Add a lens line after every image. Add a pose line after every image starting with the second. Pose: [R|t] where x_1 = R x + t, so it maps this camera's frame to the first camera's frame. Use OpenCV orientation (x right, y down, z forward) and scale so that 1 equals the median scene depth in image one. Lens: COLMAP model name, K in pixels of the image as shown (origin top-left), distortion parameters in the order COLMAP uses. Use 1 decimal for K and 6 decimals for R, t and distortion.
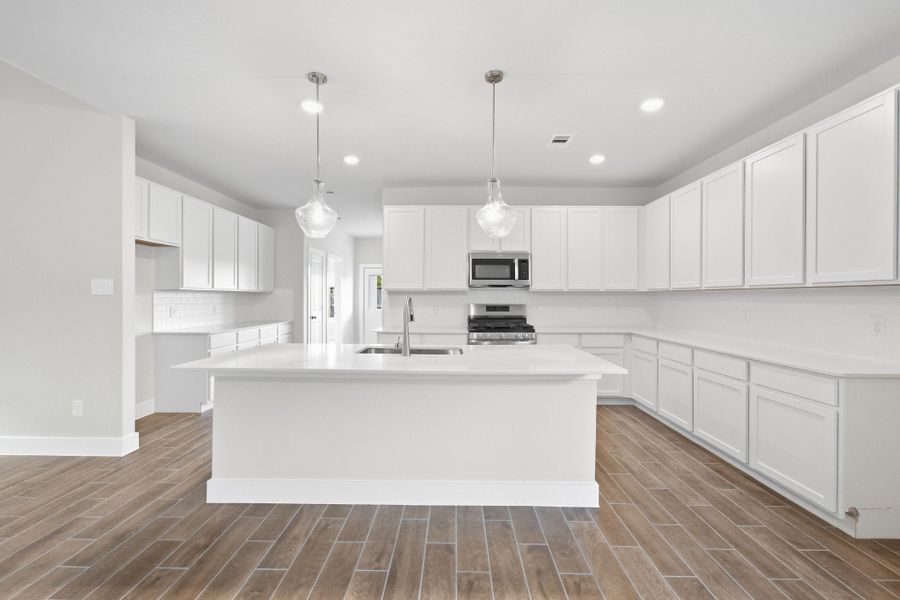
lens RADIAL K [[377.7, 0, 454.9], [0, 377.7, 294.3], [0, 0, 1]] dist [0.002522, 0.000303]
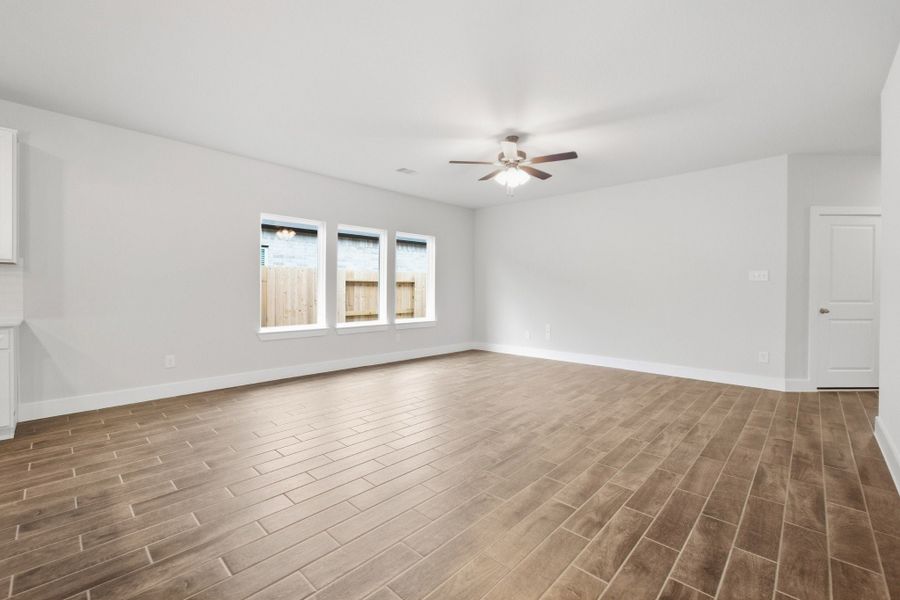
lens RADIAL K [[377.7, 0, 454.9], [0, 377.7, 294.3], [0, 0, 1]] dist [0.002522, 0.000303]
pose [[-0.737462, -0.014721, 0.675228, -0.522175], [-0.012745, 0.999888, 0.007879, 0.029862], [-0.675268, -0.002796, -0.737567, 0.426345]]
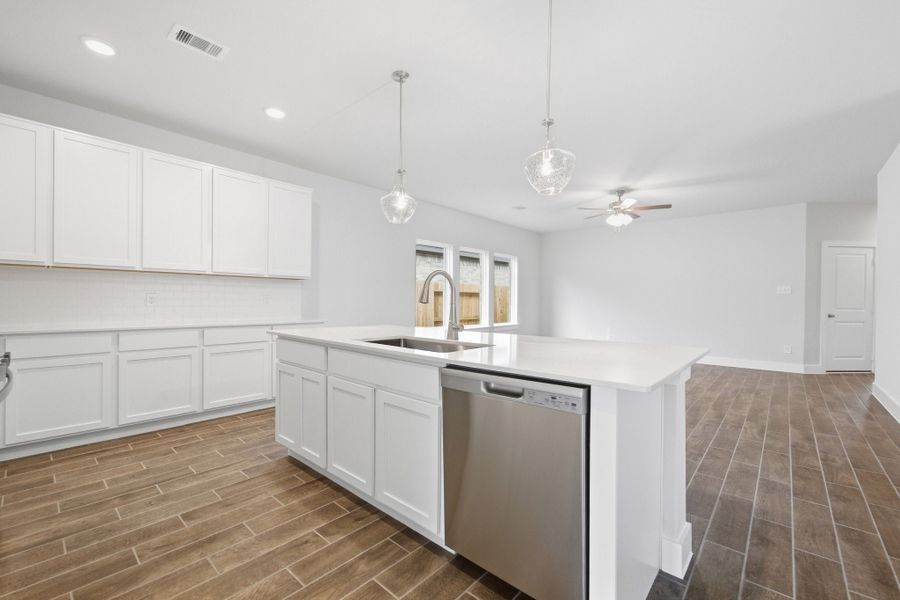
lens RADIAL K [[374.4, 0, 448.4], [0, 374.4, 304.5], [0, 0, 1]] dist [-0.003484, -0.000172]
pose [[-0.753321, -0.014260, 0.657499, -0.407976], [-0.015643, 0.999871, 0.003762, 0.045740], [-0.657467, -0.007452, -0.753446, 0.980258]]
